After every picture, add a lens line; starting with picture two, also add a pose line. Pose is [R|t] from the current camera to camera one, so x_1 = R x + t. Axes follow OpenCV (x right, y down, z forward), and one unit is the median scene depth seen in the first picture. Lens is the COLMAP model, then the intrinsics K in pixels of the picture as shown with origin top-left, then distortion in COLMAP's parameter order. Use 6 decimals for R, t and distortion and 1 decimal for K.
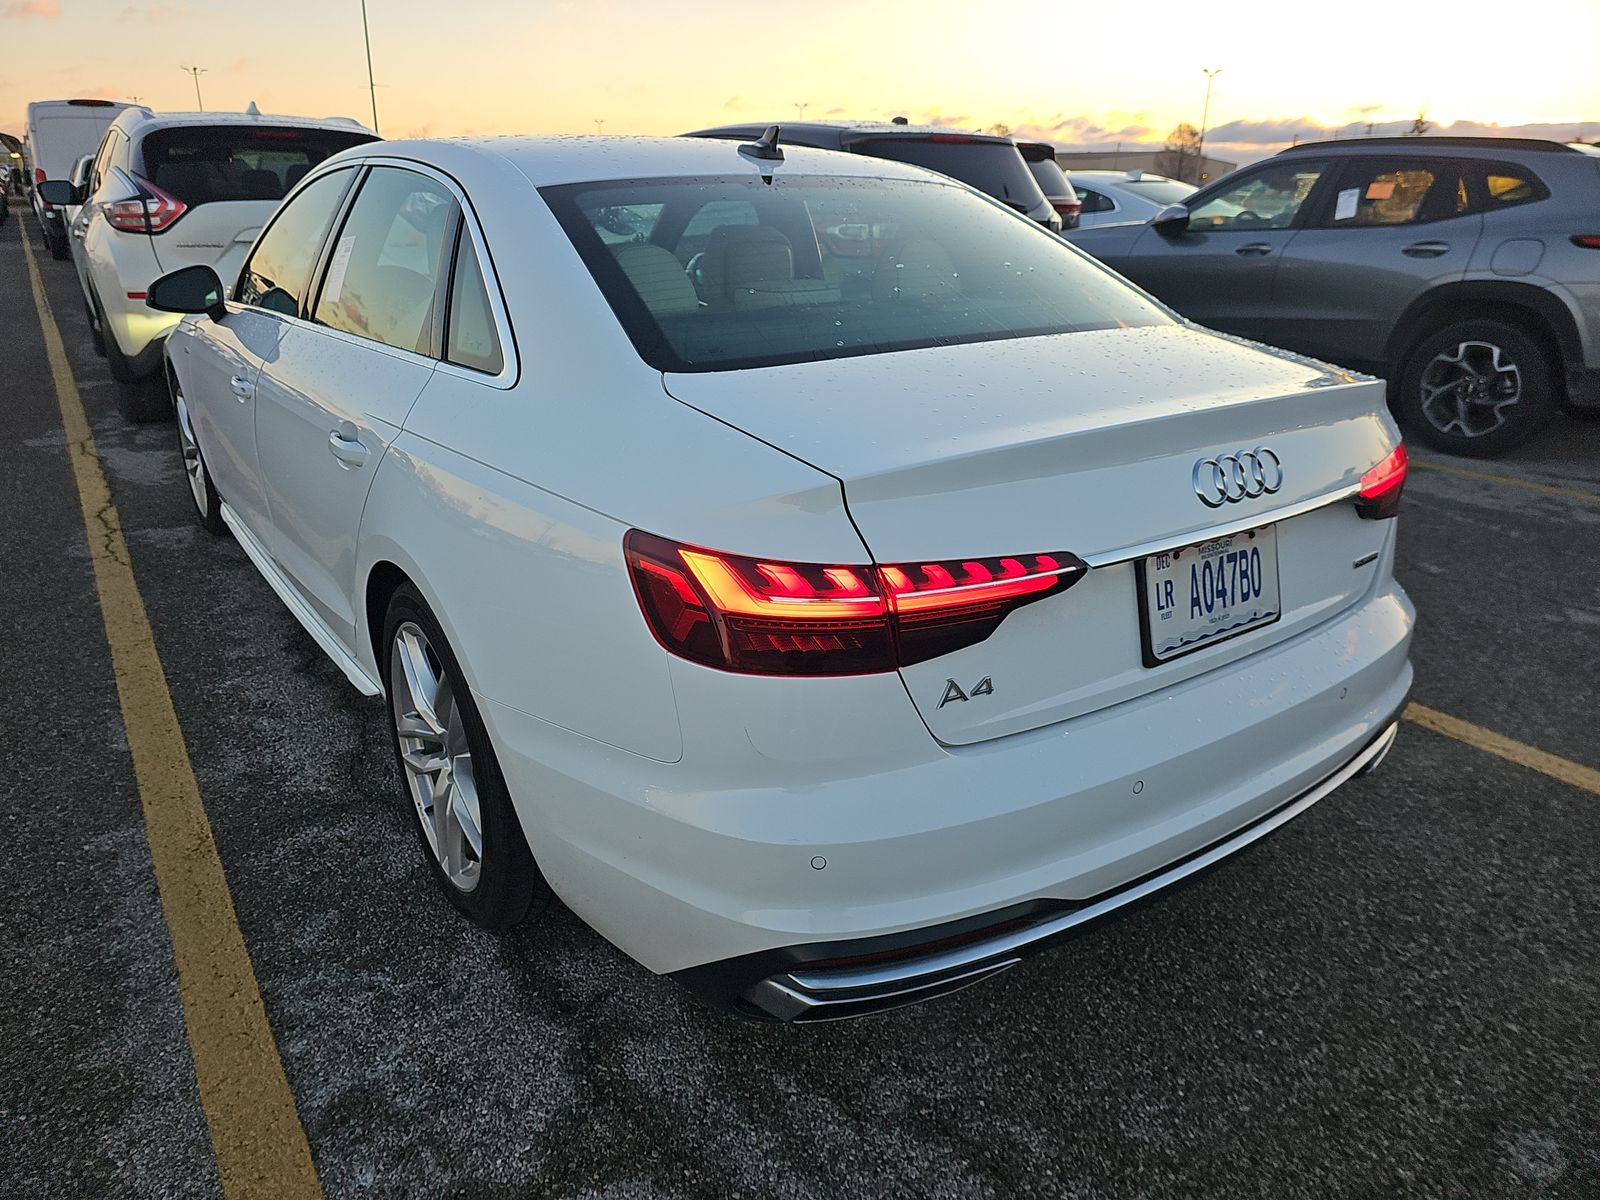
lens RADIAL K [[1034.4, 0, 797.0], [0, 1034.4, 598.5], [0, 0, 1]] dist [0.045200, -0.041454]
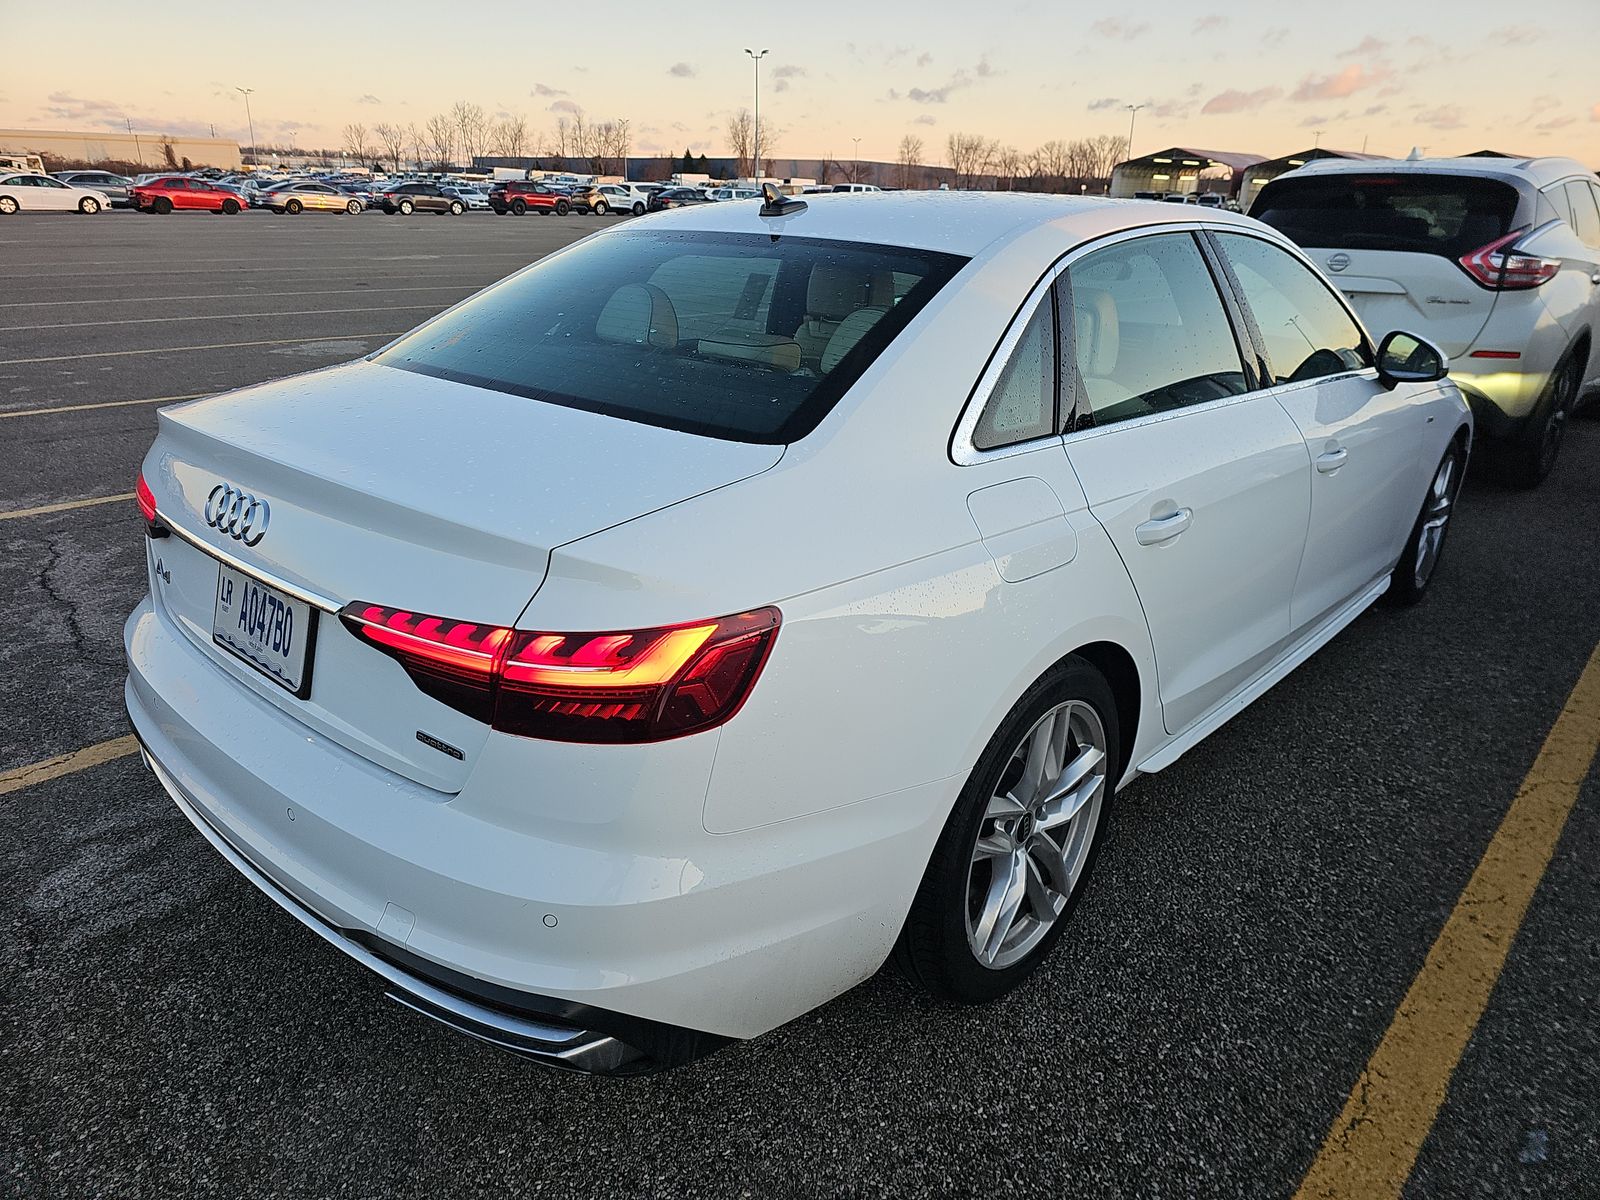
lens RADIAL K [[1034.4, 0, 807.9], [0, 1034.4, 595.9], [0, 0, 1]] dist [0.045200, -0.041454]
pose [[0.236004, 0.333246, -0.912825, 1.521684], [-0.366516, 0.900508, 0.233990, -0.492125], [0.899982, 0.279342, 0.334664, 1.157018]]
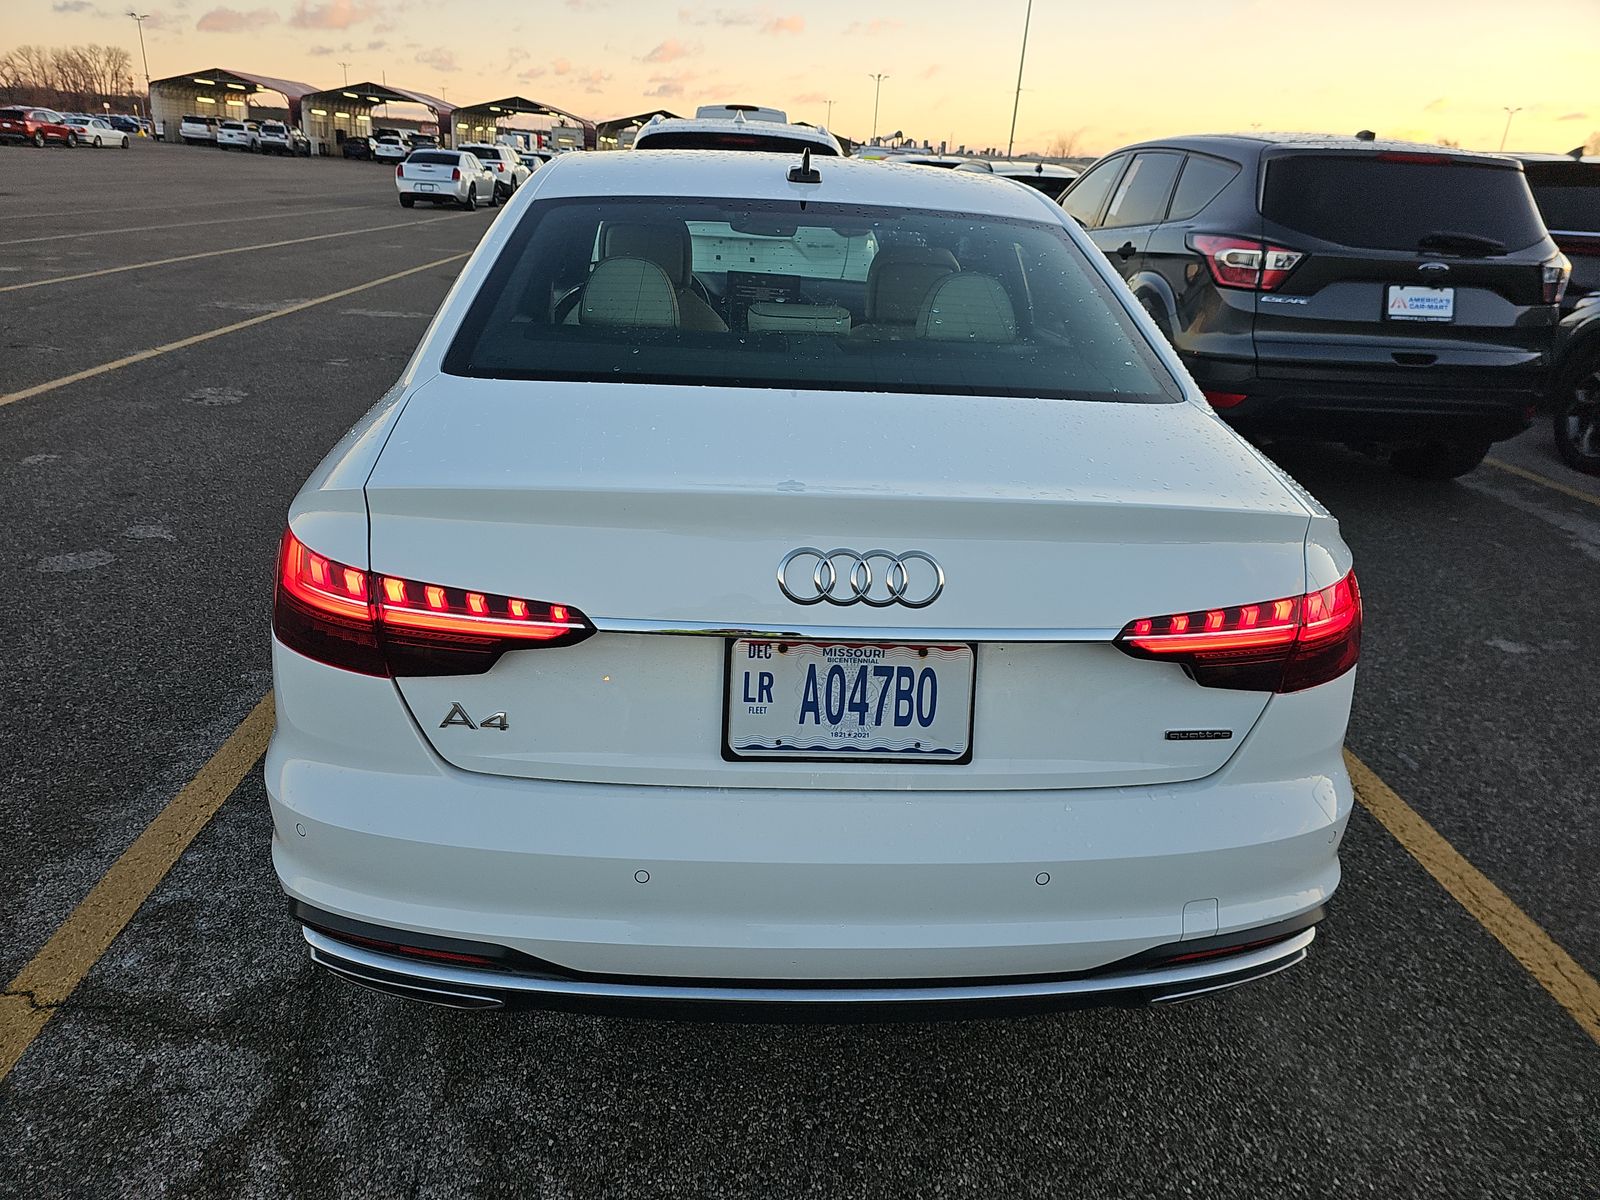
lens RADIAL K [[1034.4, 0, 795.0], [0, 1034.4, 596.8], [0, 0, 1]] dist [0.045200, -0.041454]
pose [[0.855222, 0.224774, -0.466982, 0.758267], [-0.226750, 0.972519, 0.052840, -0.130582], [0.466025, 0.060698, 0.882687, 0.212490]]
